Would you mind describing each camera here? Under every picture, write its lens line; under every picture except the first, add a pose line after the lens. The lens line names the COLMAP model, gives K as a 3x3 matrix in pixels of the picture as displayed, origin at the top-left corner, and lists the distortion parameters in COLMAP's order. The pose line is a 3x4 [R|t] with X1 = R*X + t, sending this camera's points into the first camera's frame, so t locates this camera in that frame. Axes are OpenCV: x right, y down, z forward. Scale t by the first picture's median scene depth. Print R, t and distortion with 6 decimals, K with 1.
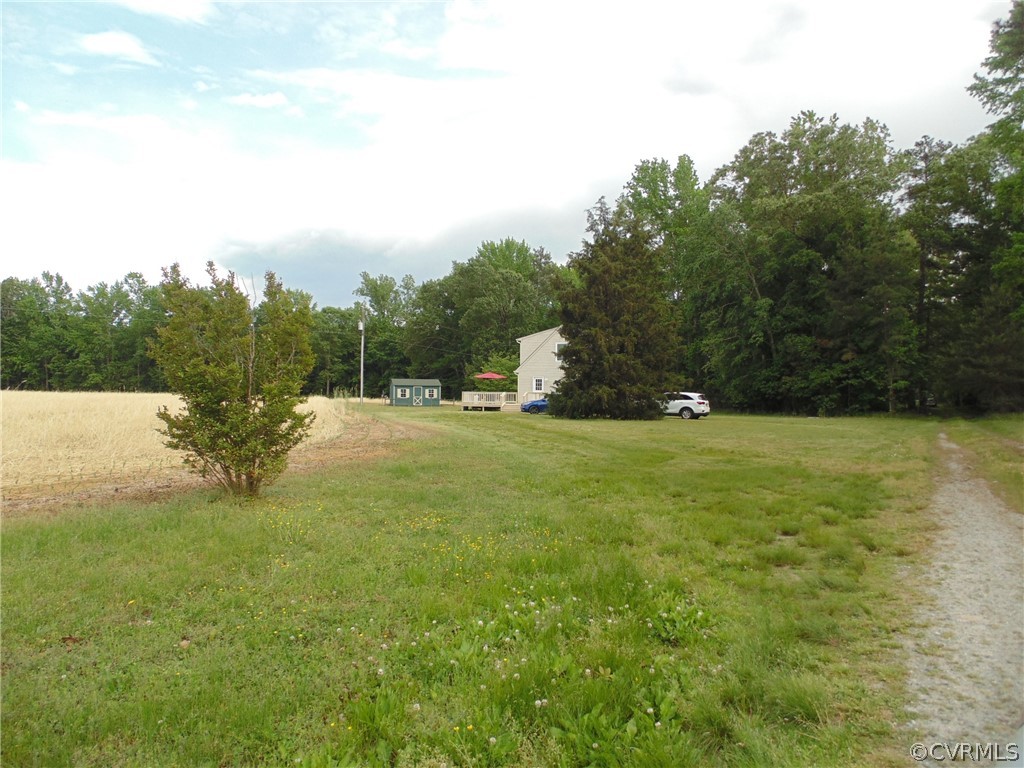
lens RADIAL K [[679.4, 0, 512.0], [0, 679.4, 384.0], [0, 0, 1]] dist [-0.005191, 0.000778]
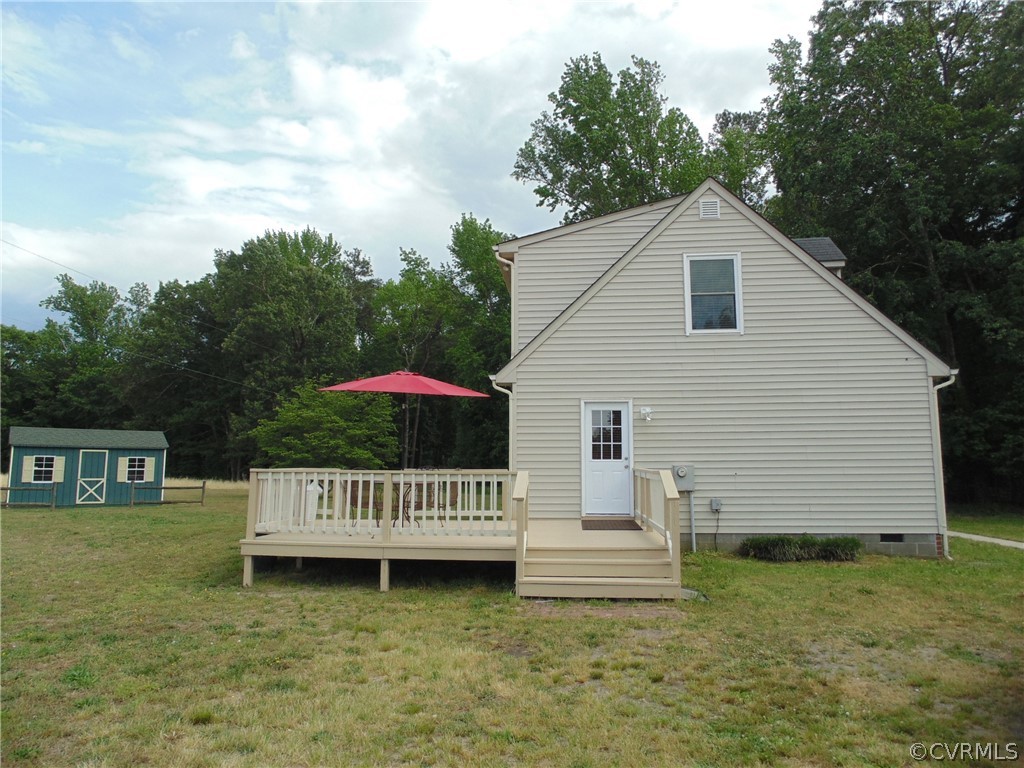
lens RADIAL K [[679.4, 0, 512.0], [0, 679.4, 384.0], [0, 0, 1]] dist [-0.005191, 0.000778]
pose [[0.945153, 0.035580, 0.324685, -0.026996], [-0.002274, 0.994742, -0.102388, 0.002922], [-0.326621, 0.096034, 0.940264, 0.328552]]
